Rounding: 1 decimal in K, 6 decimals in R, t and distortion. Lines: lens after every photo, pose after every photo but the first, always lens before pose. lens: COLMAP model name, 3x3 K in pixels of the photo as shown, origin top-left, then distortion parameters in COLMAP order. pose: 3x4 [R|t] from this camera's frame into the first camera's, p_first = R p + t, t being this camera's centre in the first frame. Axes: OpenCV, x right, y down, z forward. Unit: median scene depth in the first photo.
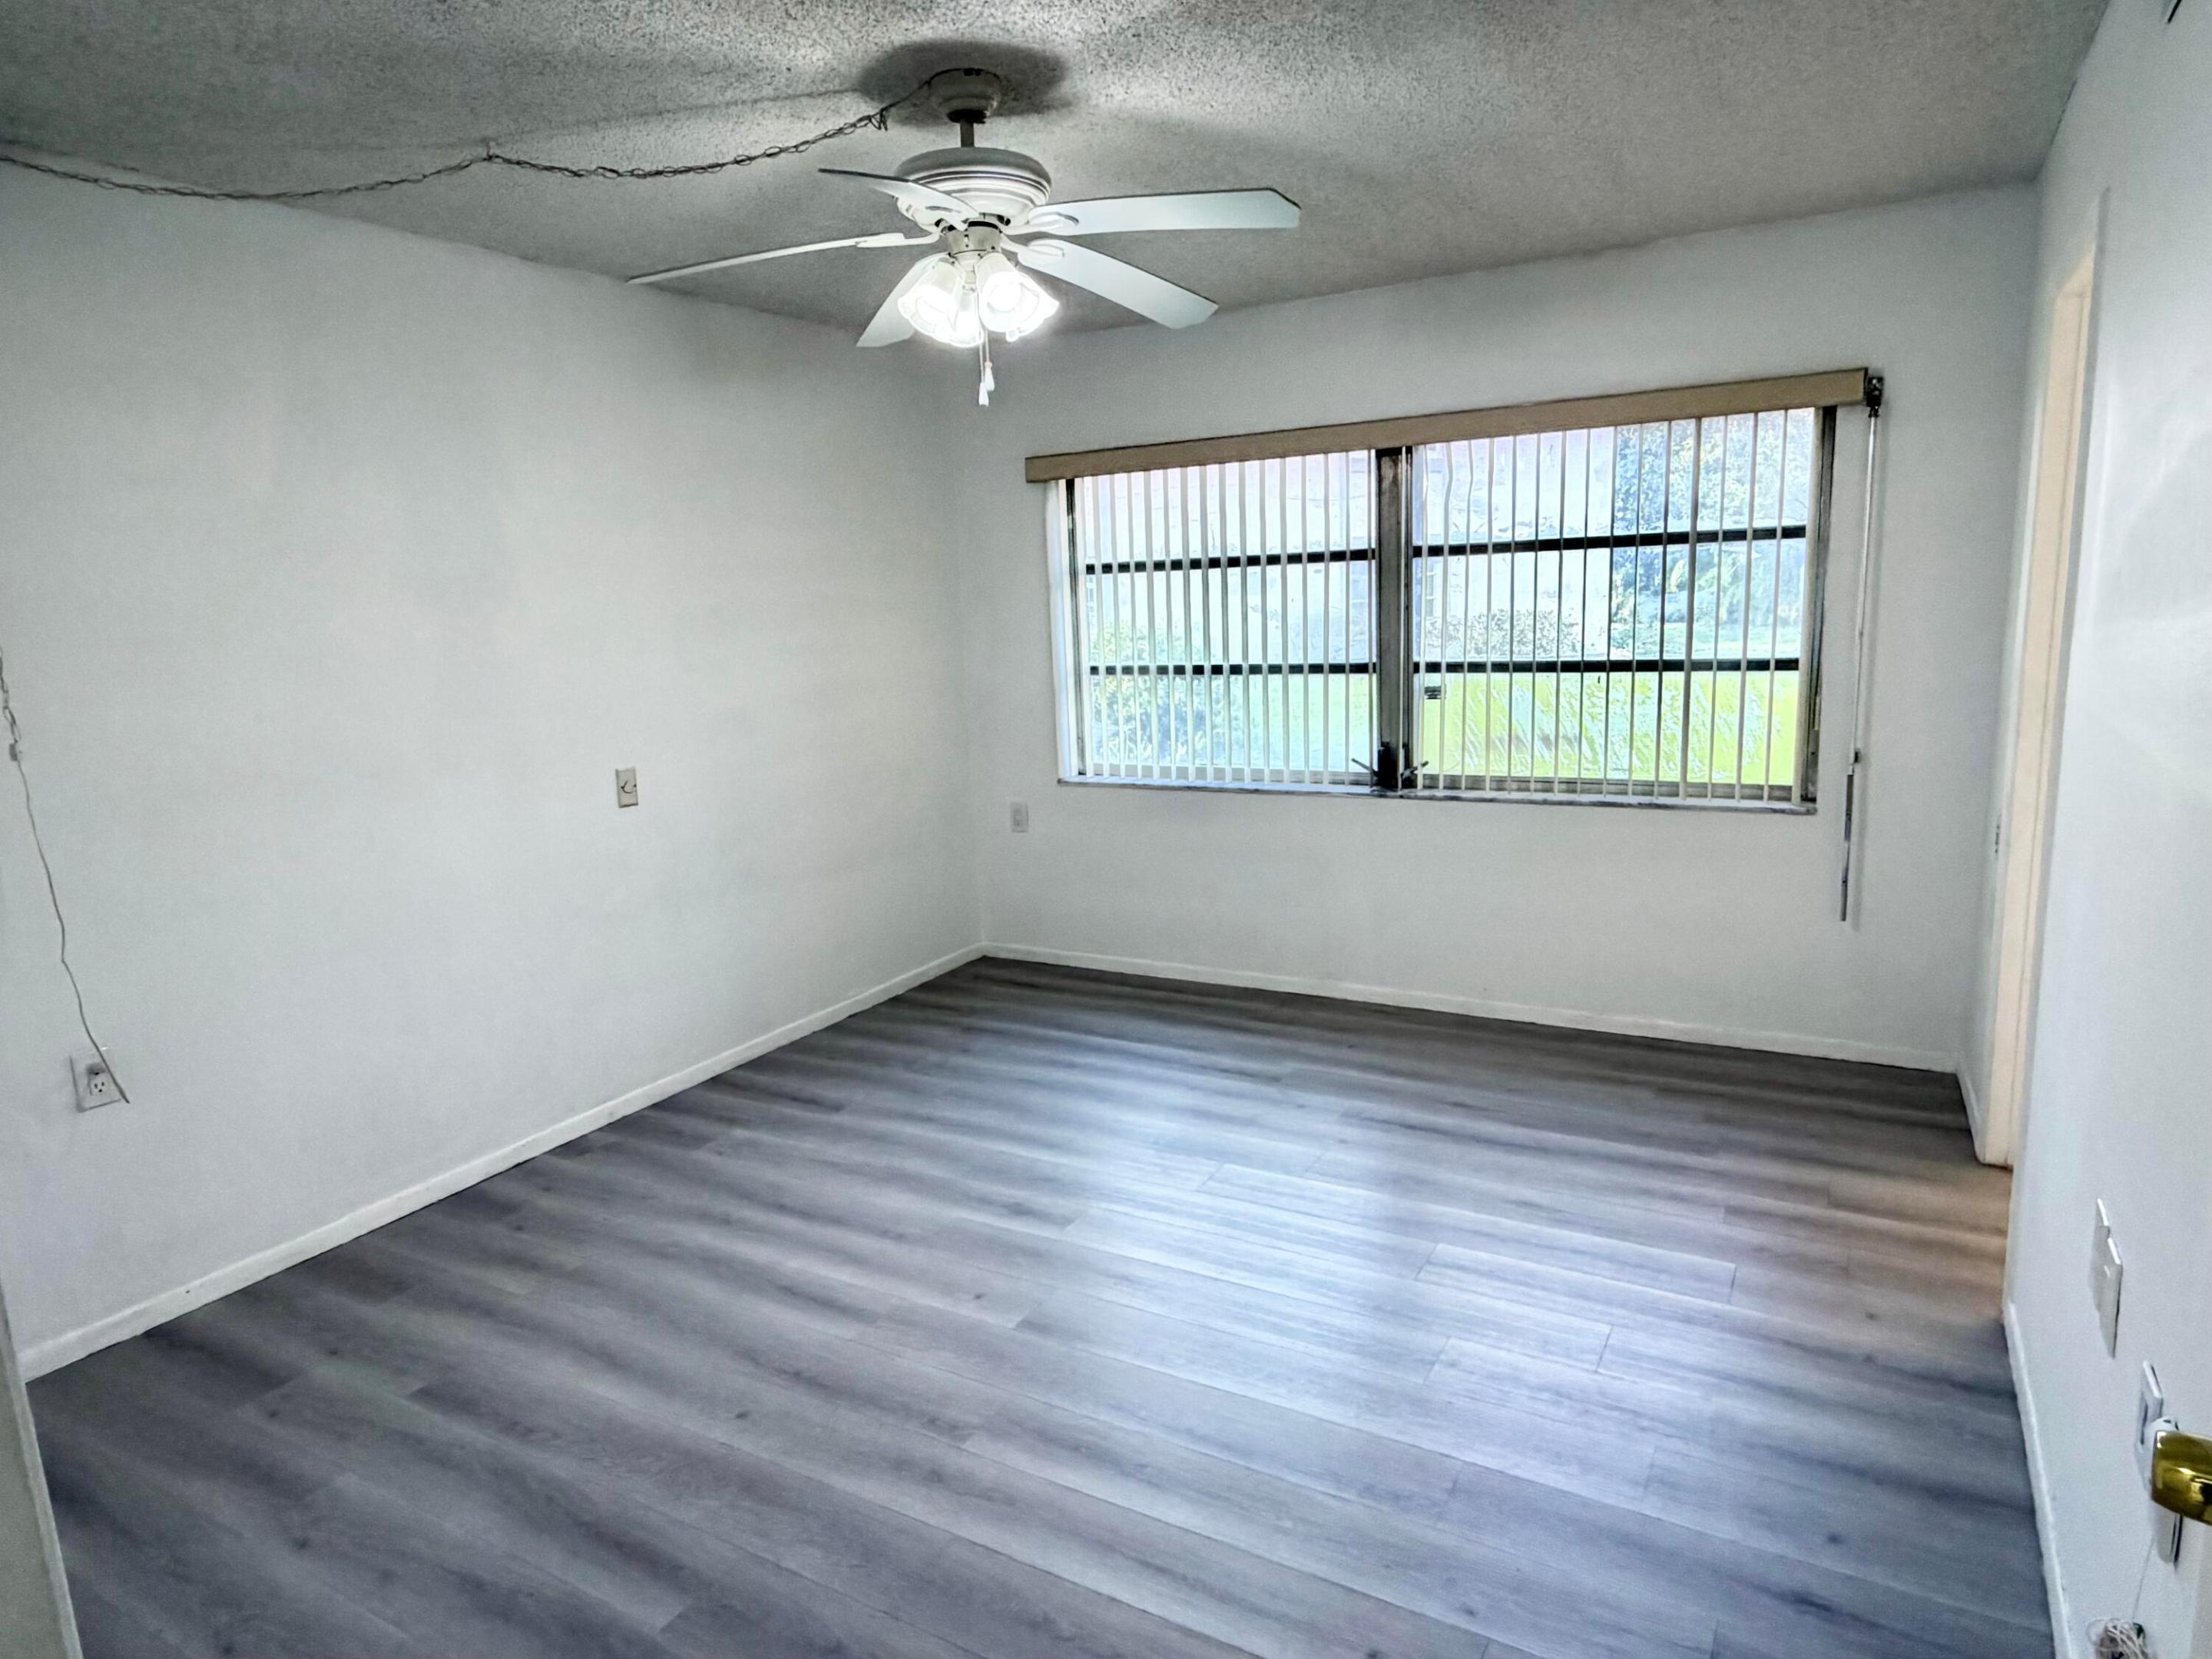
lens RADIAL K [[1315.9, 0, 1106.0], [0, 1315.9, 829.5], [0, 0, 1]] dist [-0.007240, -0.000803]
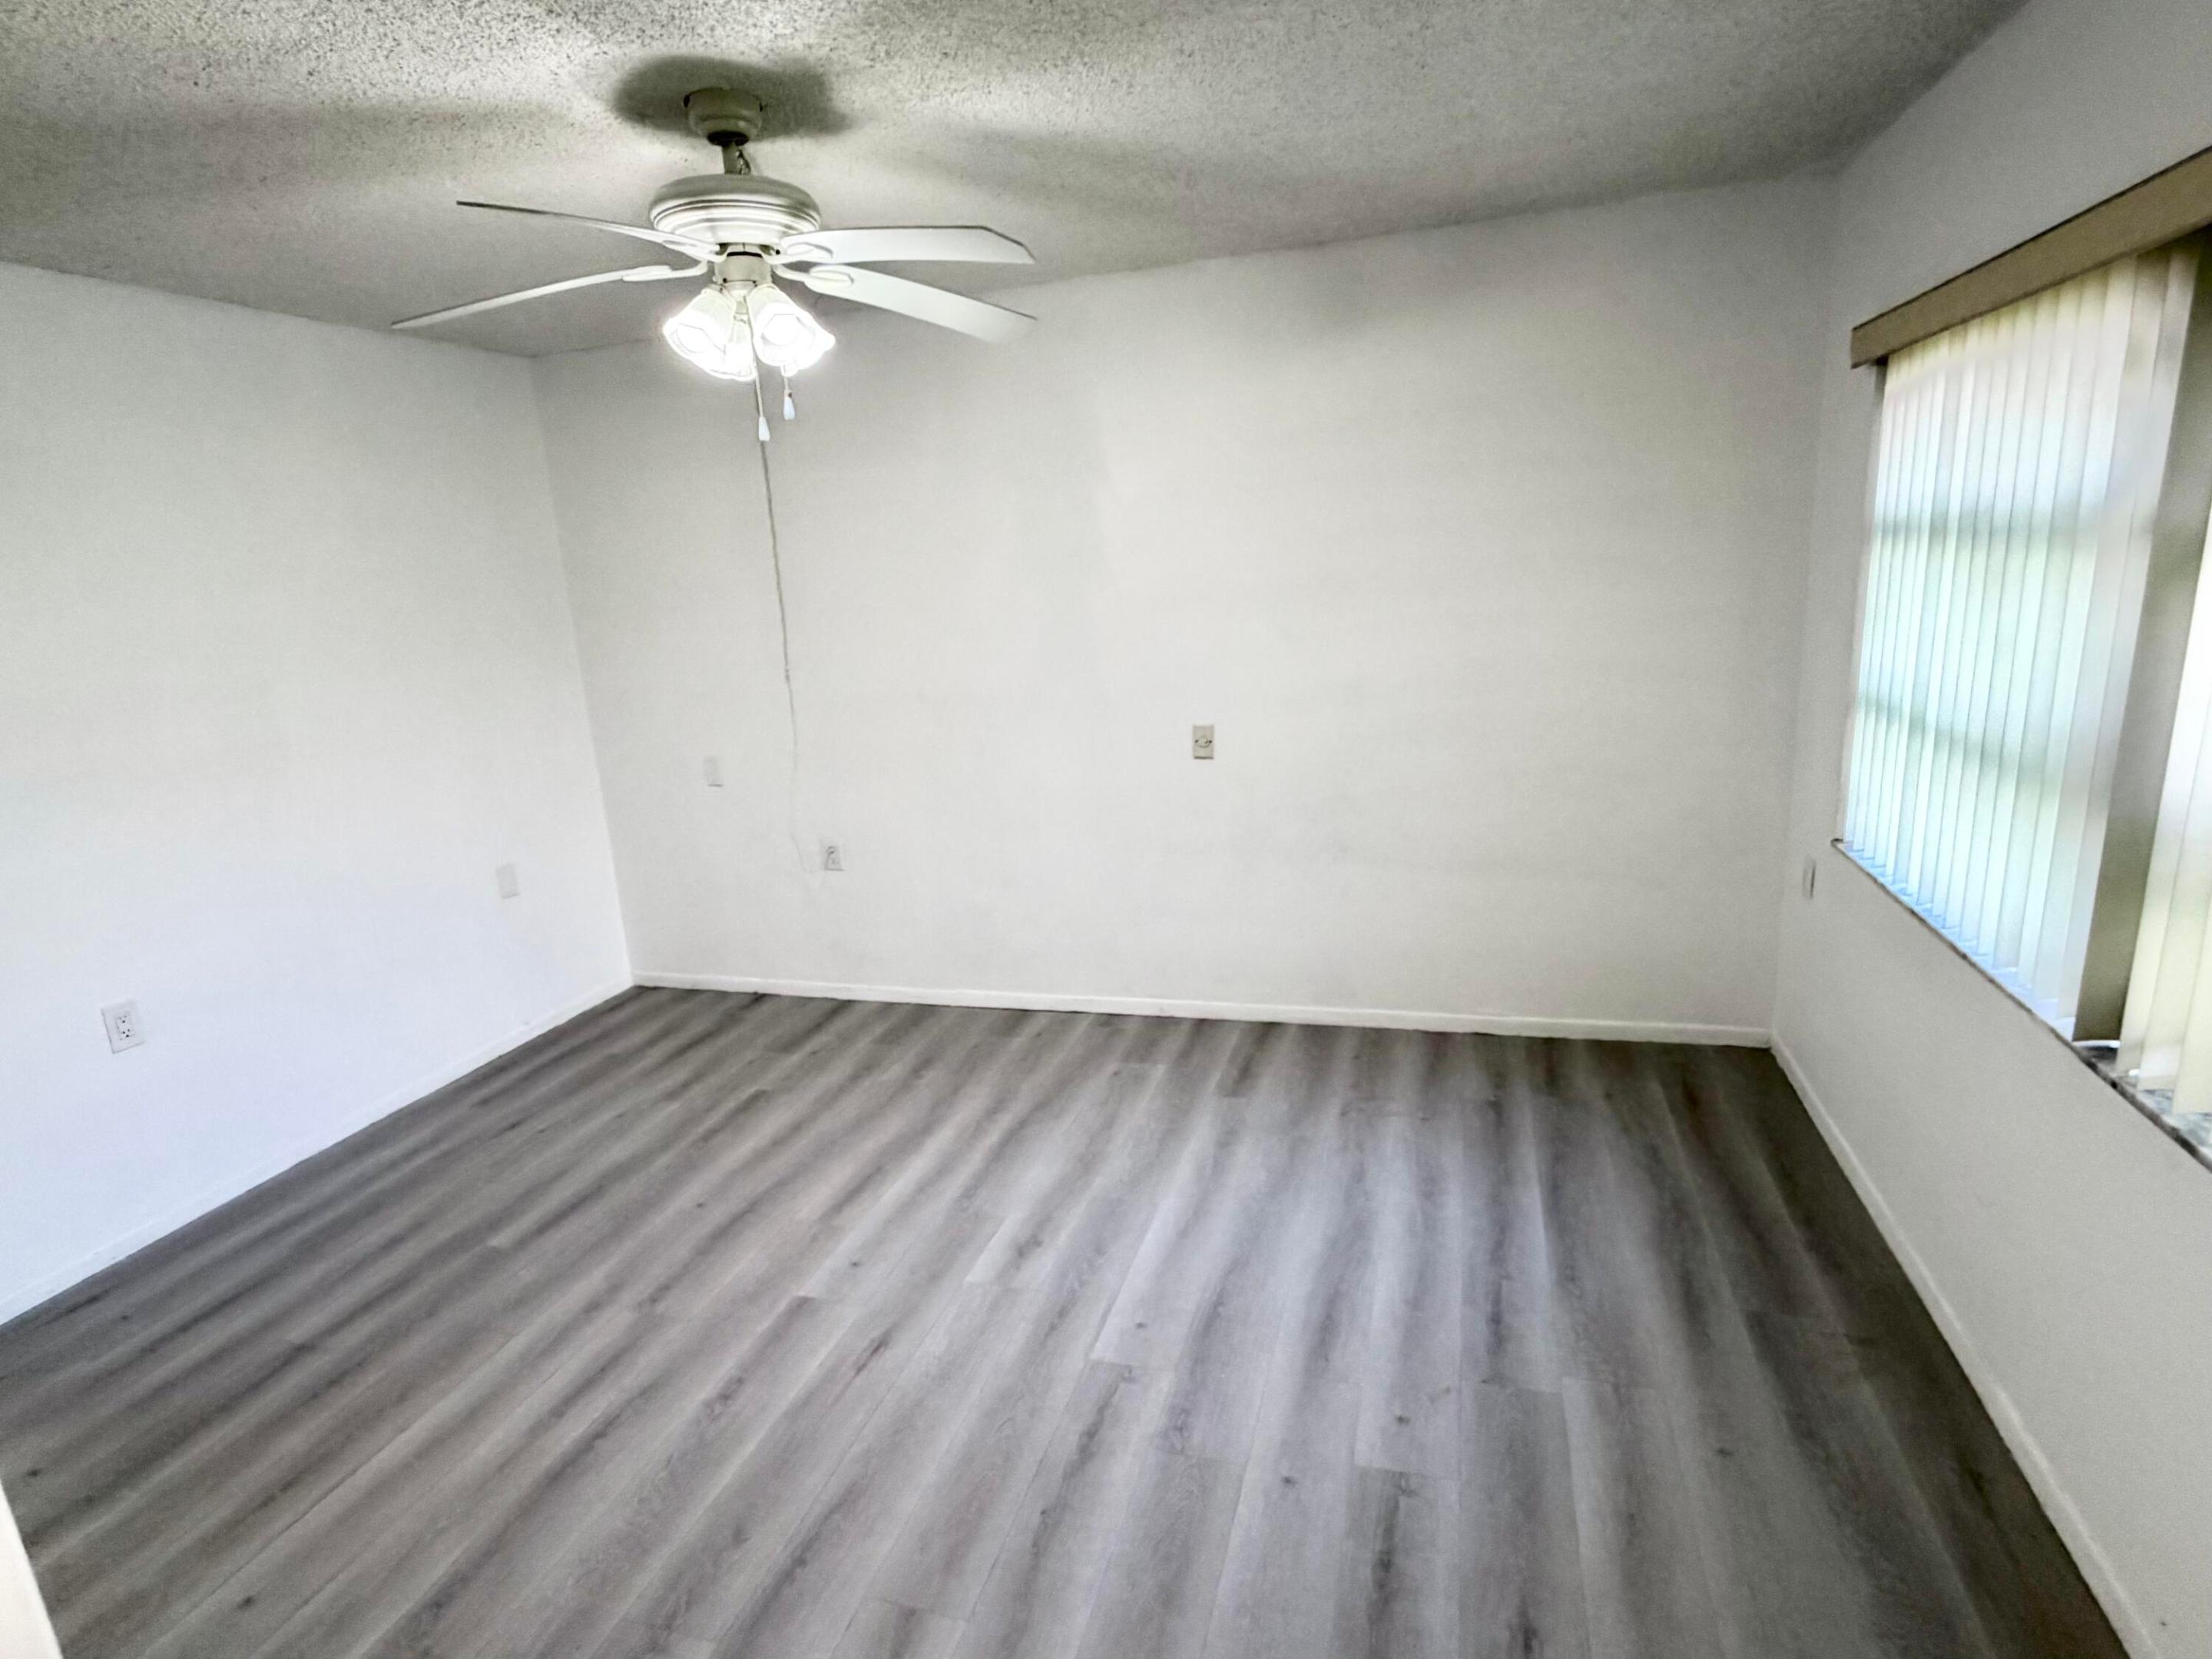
lens RADIAL K [[1160.2, 0, 1106.0], [0, 1160.2, 829.5], [0, 0, 1]] dist [0.001407, -0.000210]
pose [[0.231043, 0.249832, -0.940321, 0.625217], [-0.118943, 0.966473, 0.227556, -0.194765], [0.965646, 0.059269, 0.253013, 0.756552]]
